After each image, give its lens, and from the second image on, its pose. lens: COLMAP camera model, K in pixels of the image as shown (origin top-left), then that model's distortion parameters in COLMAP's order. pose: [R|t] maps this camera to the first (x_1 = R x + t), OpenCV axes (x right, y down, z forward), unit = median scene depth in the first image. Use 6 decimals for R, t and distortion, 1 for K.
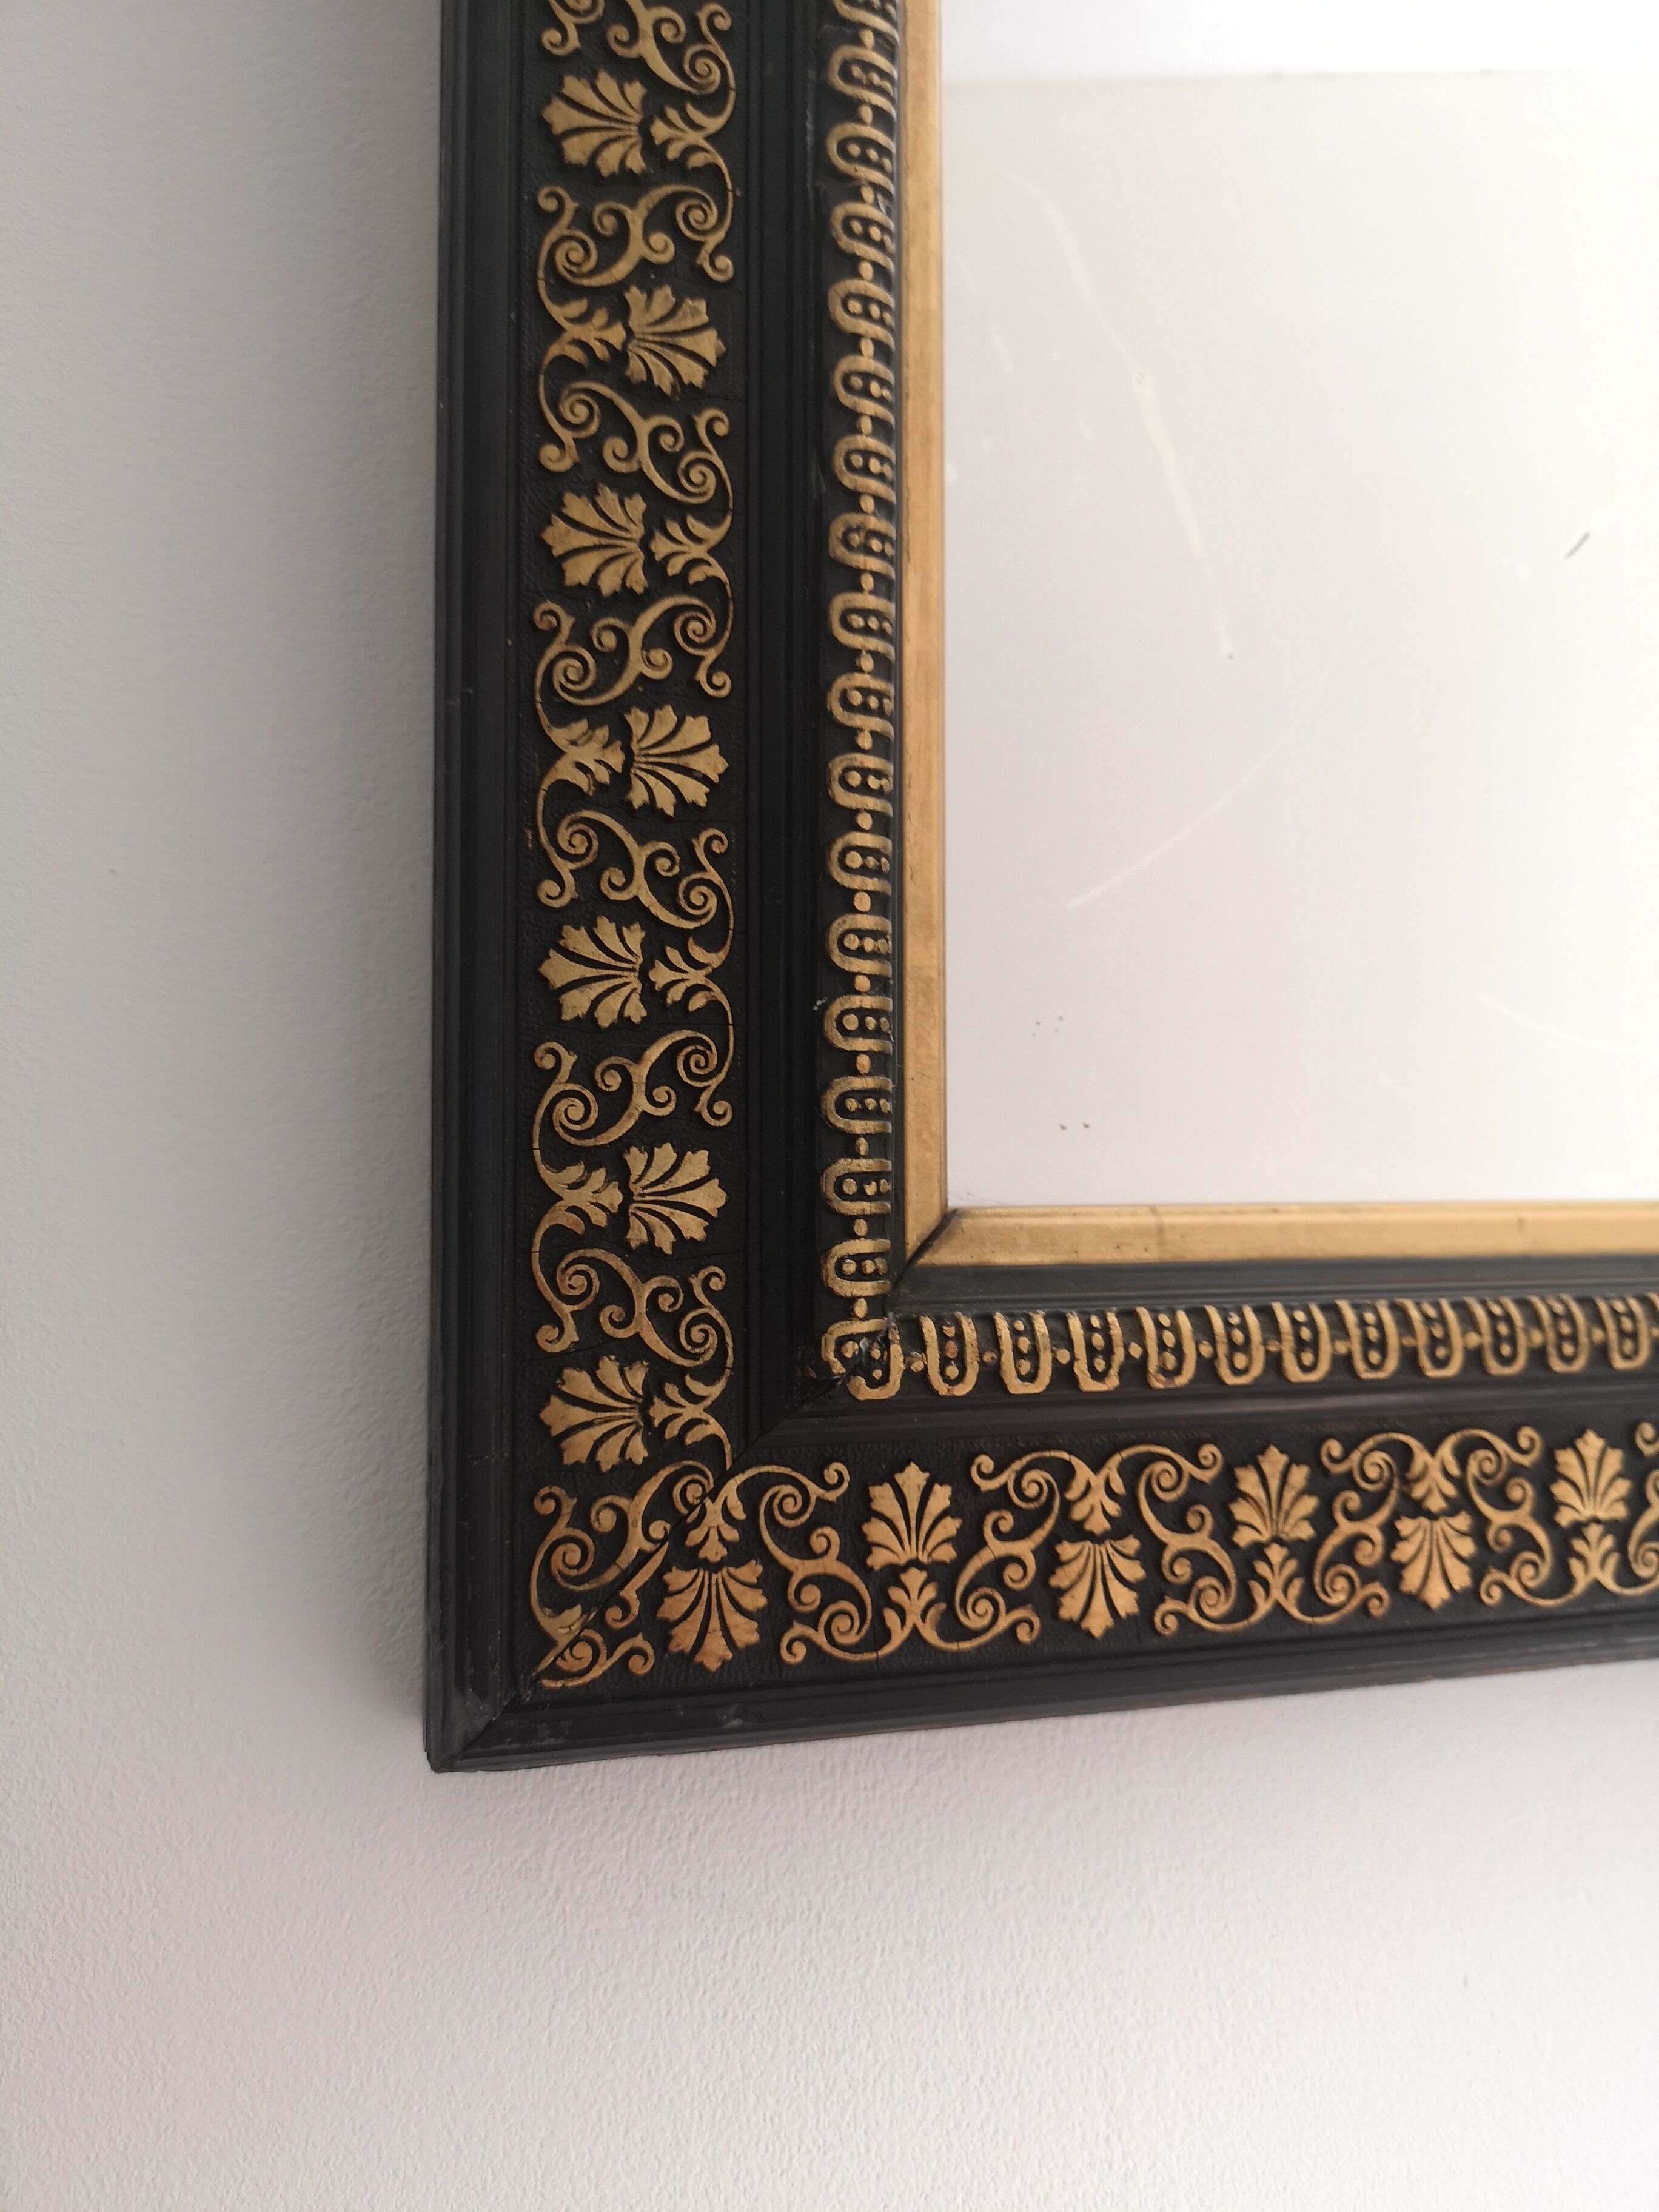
lens RADIAL K [[1734.1, 0, 787.7], [0, 1734.1, 1160.1], [0, 0, 1]] dist [0.019929, -0.060889]
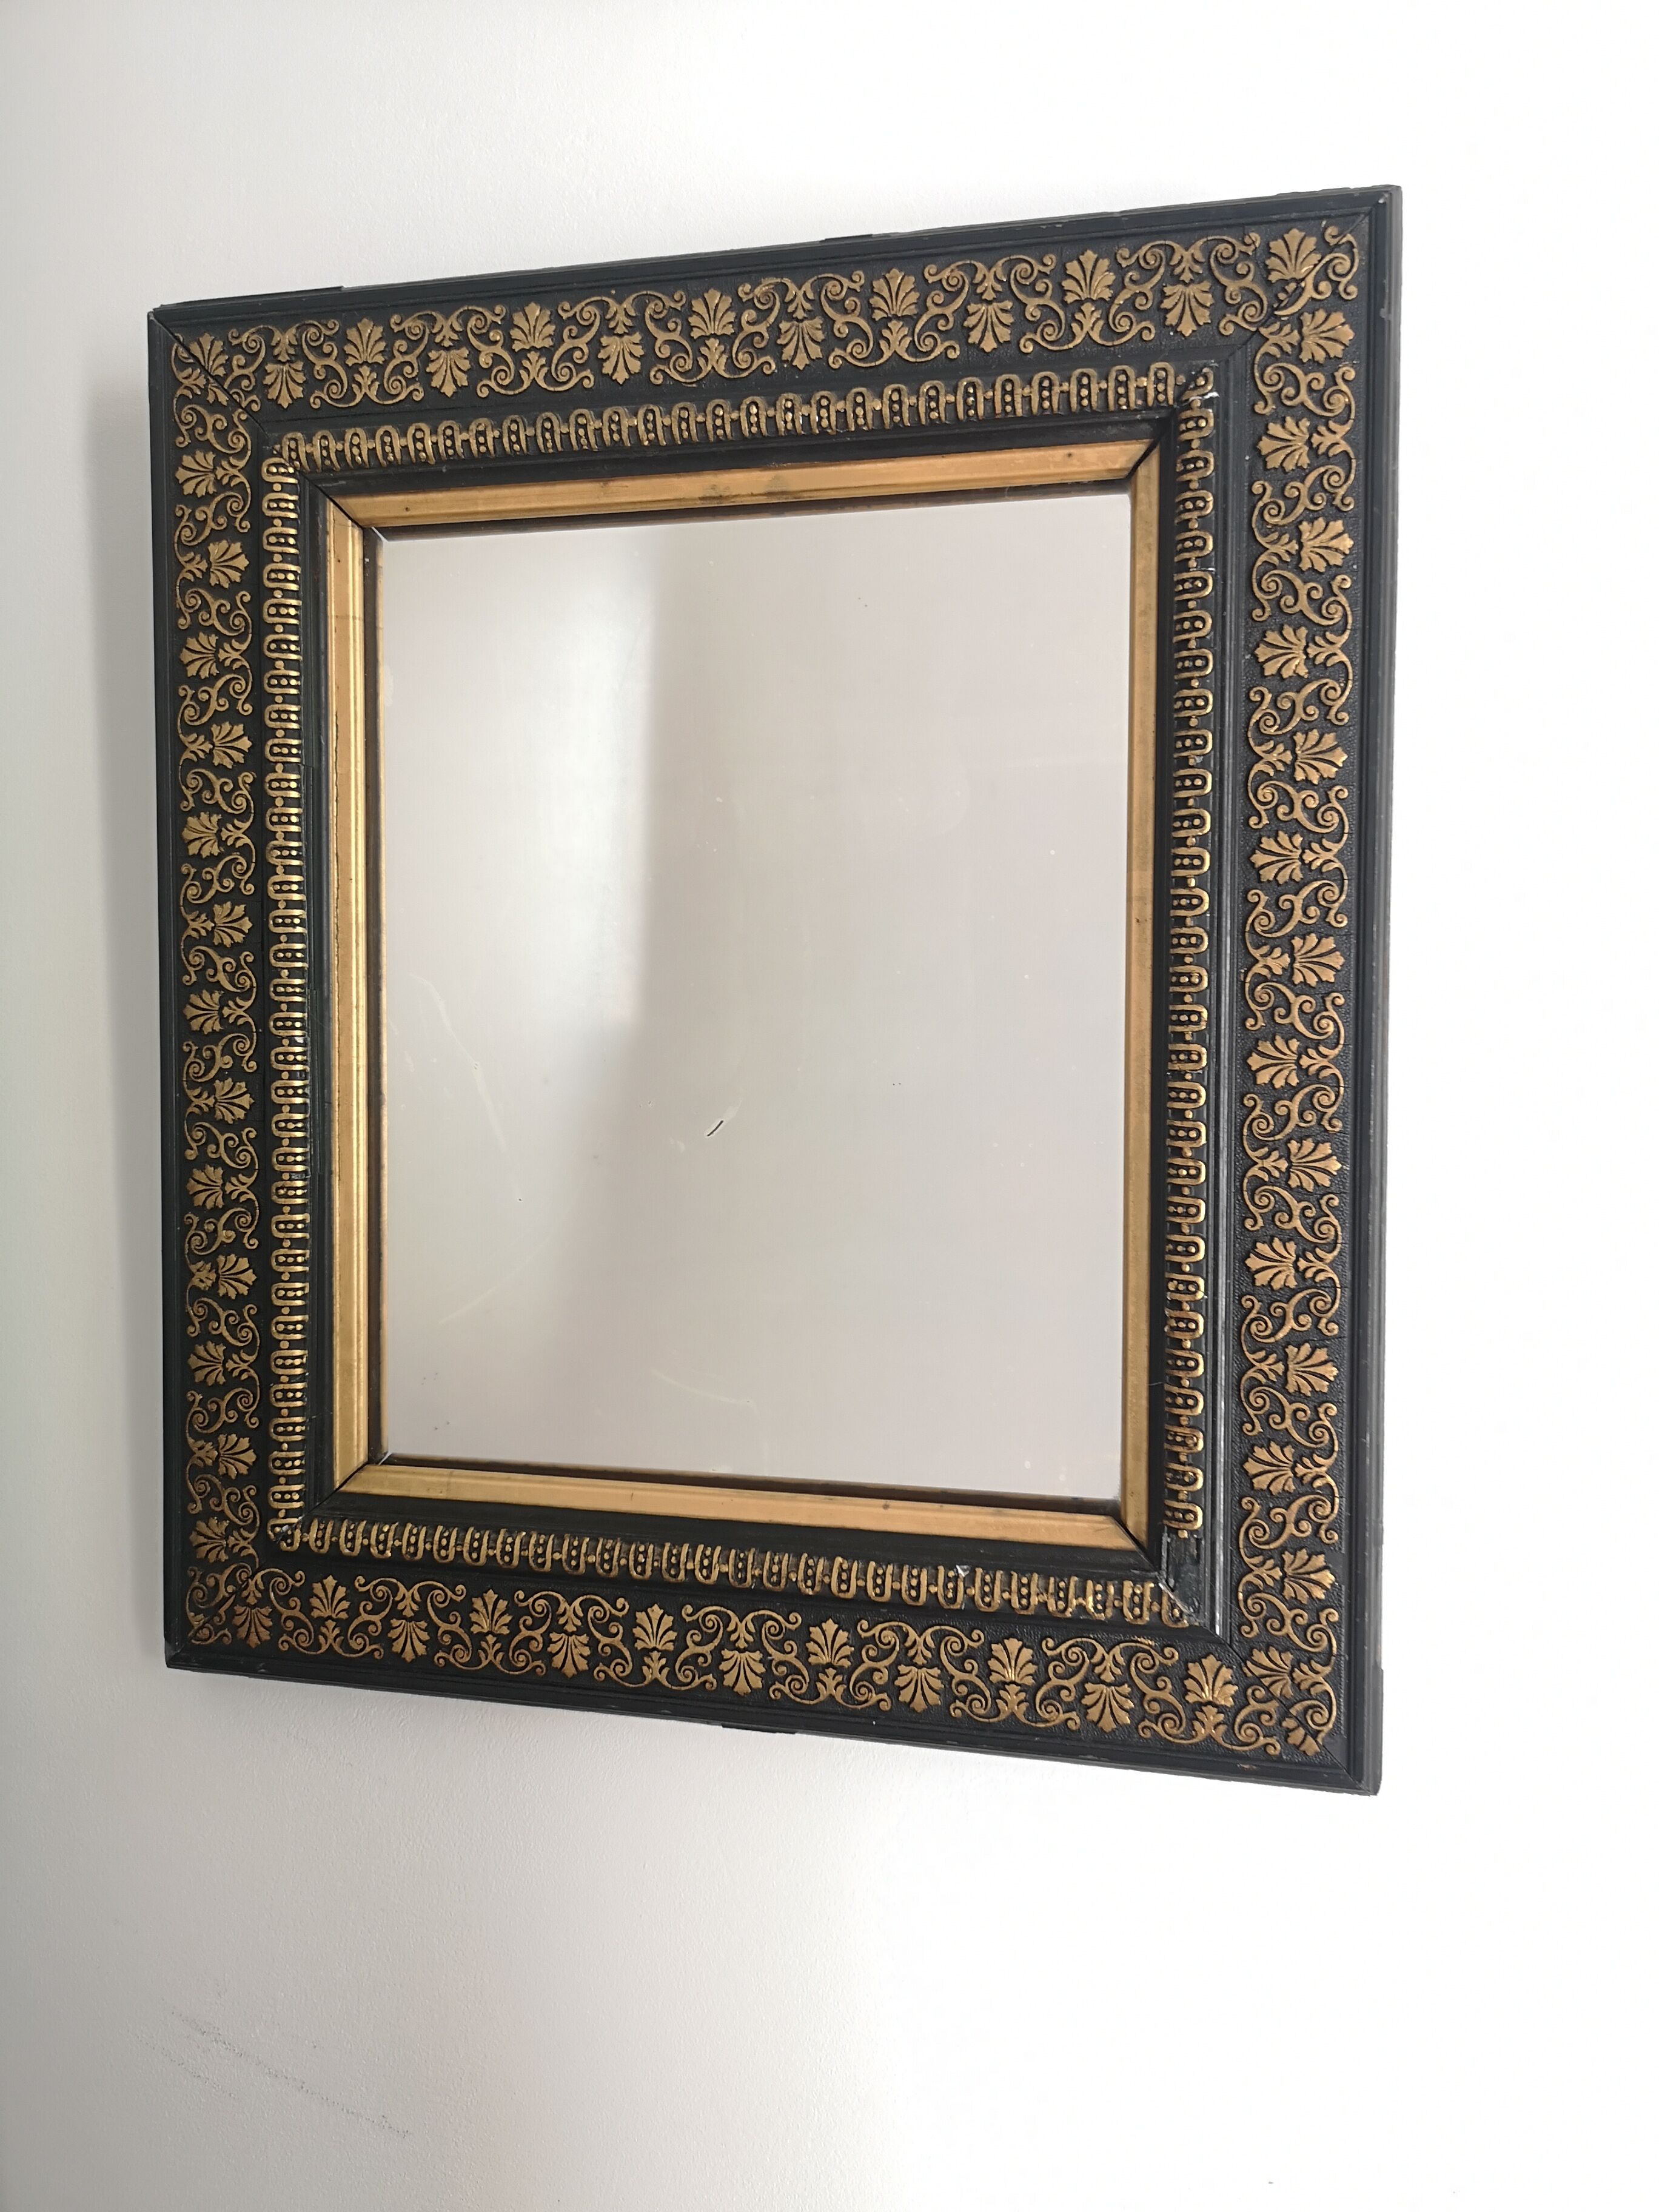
lens RADIAL K [[1734.1, 0, 843.3], [0, 1734.1, 1139.4], [0, 0, 1]] dist [0.019929, -0.060889]
pose [[0.870057, 0.036459, -0.491601, 1.845584], [0.001033, 0.997124, 0.075779, -0.601120], [0.492950, -0.066440, 0.867517, -0.662001]]
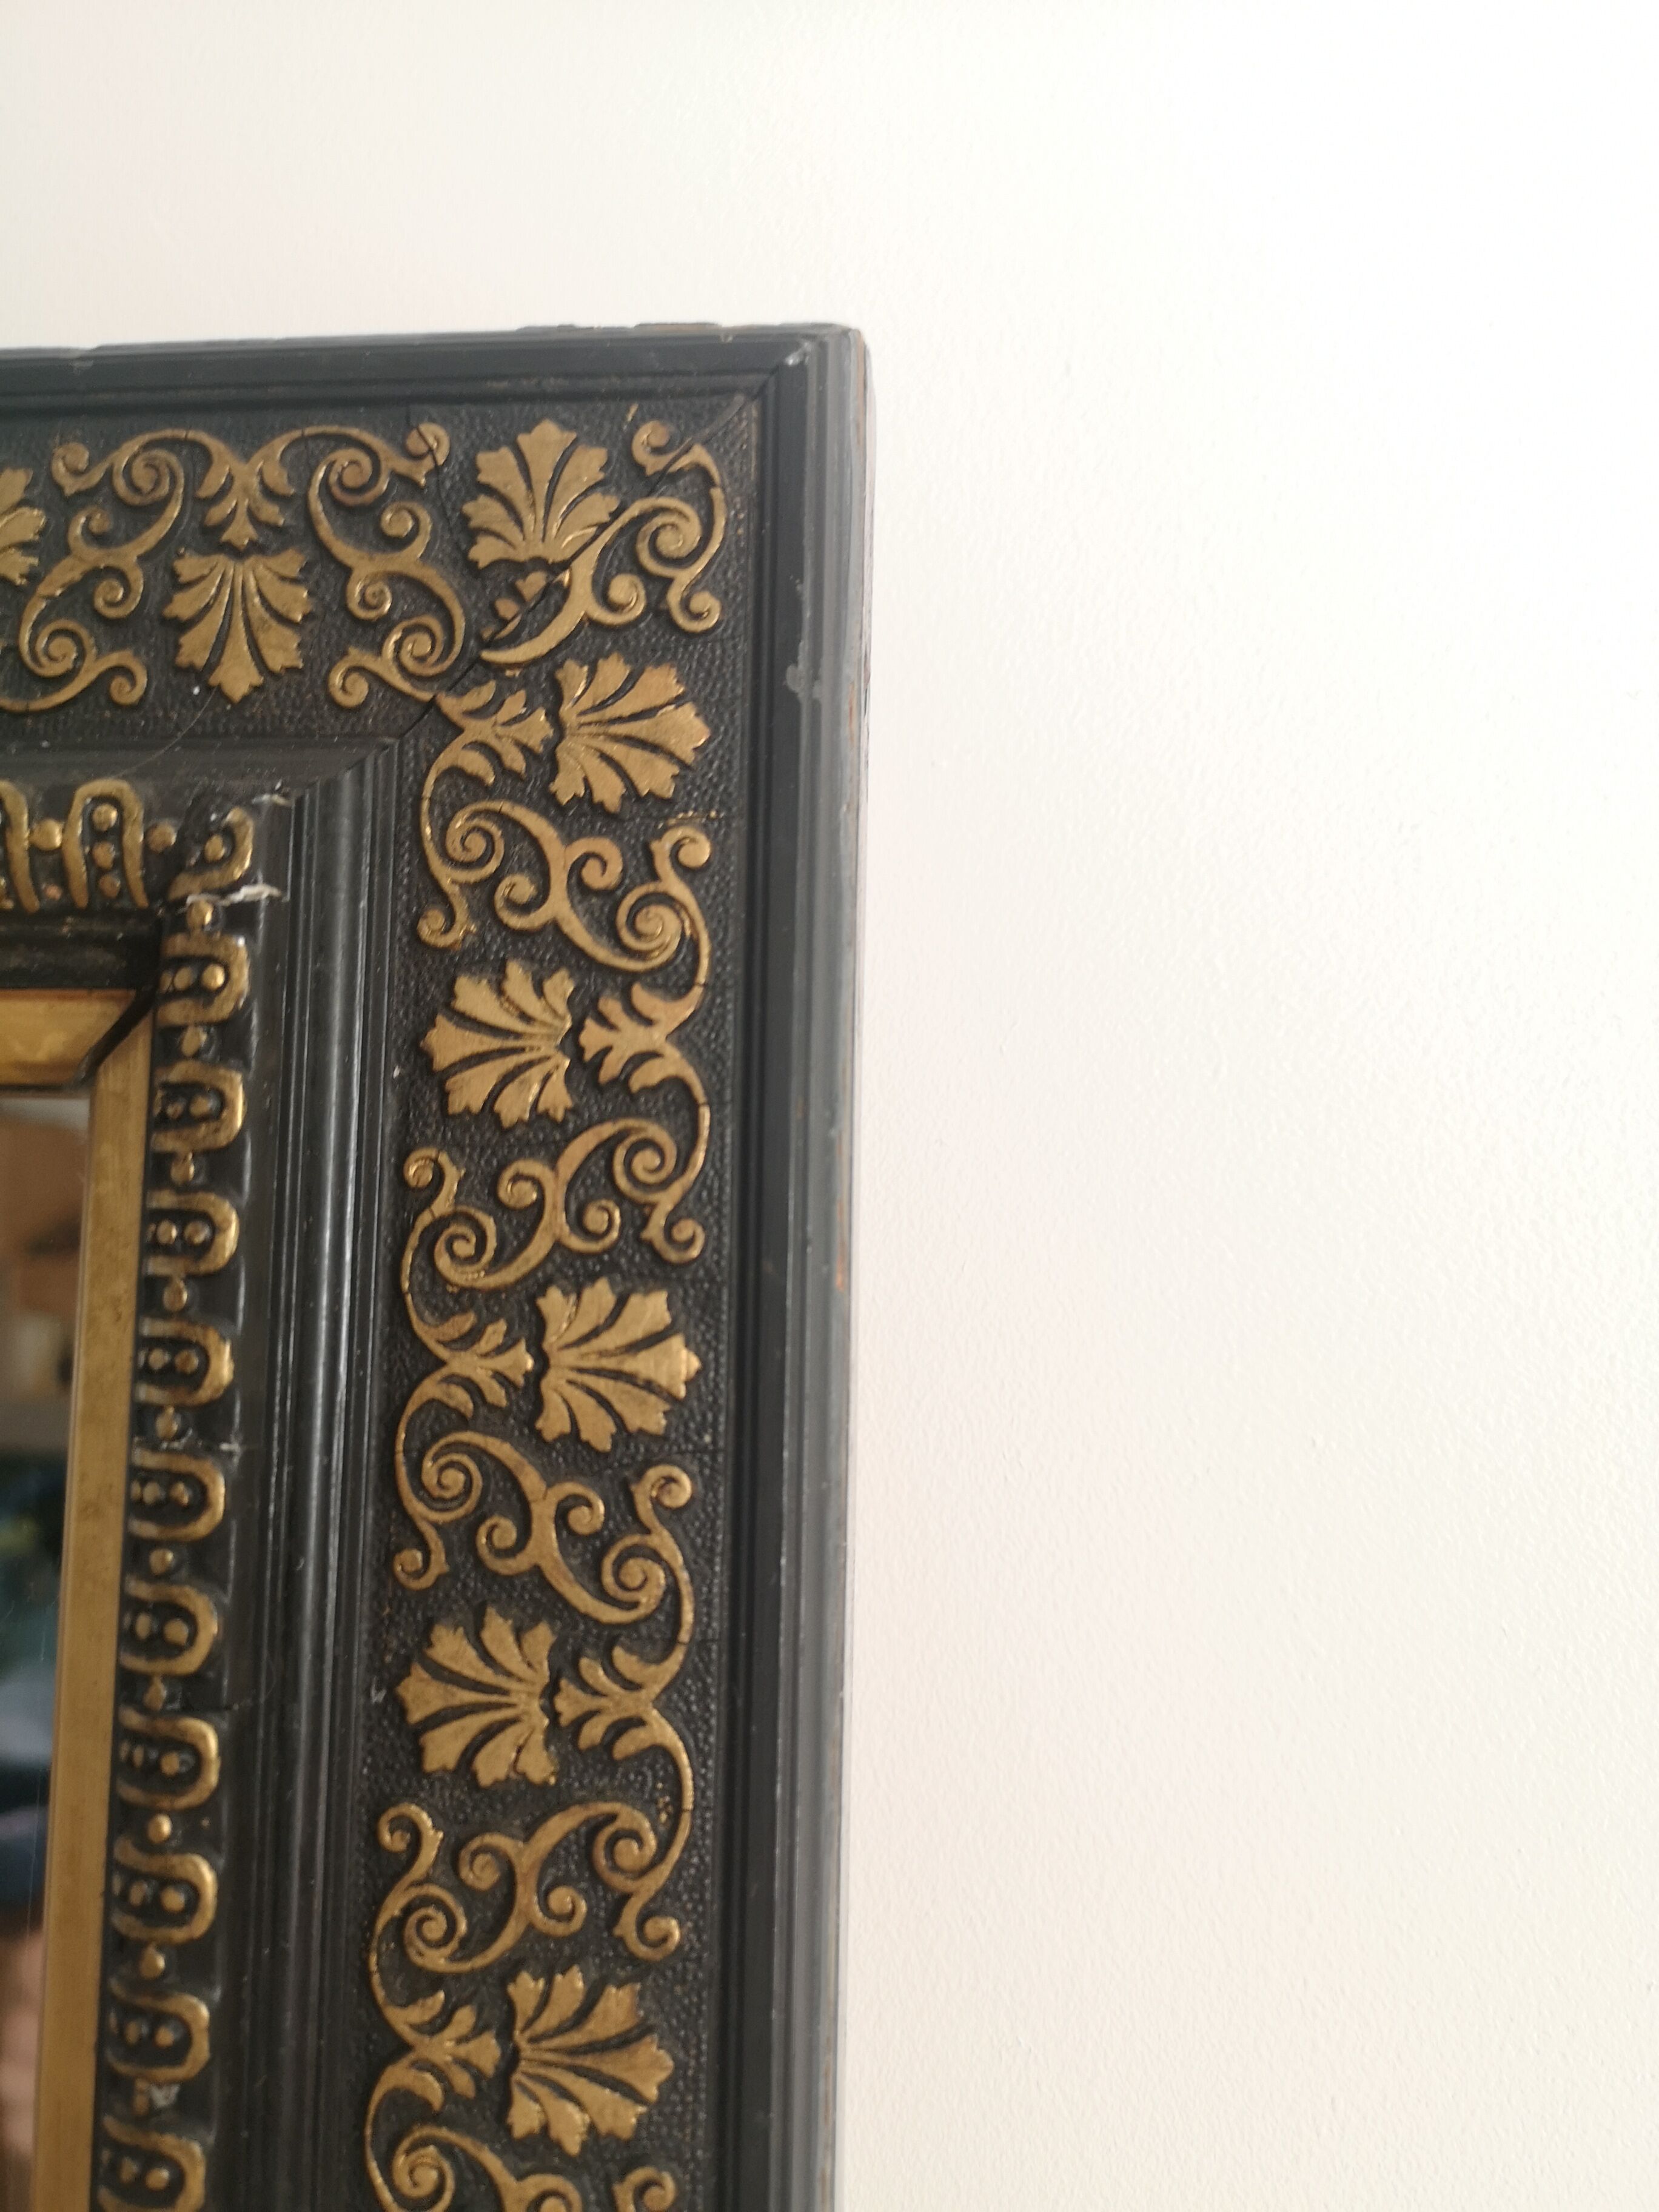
lens RADIAL K [[1734.1, 0, 842.9], [0, 1734.1, 1109.7], [0, 0, 1]] dist [0.019929, -0.060889]
pose [[0.934182, -0.012897, -0.356563, 1.622408], [-0.016907, 0.996624, -0.080344, -1.178127], [0.356396, 0.081084, 0.930810, 0.836224]]
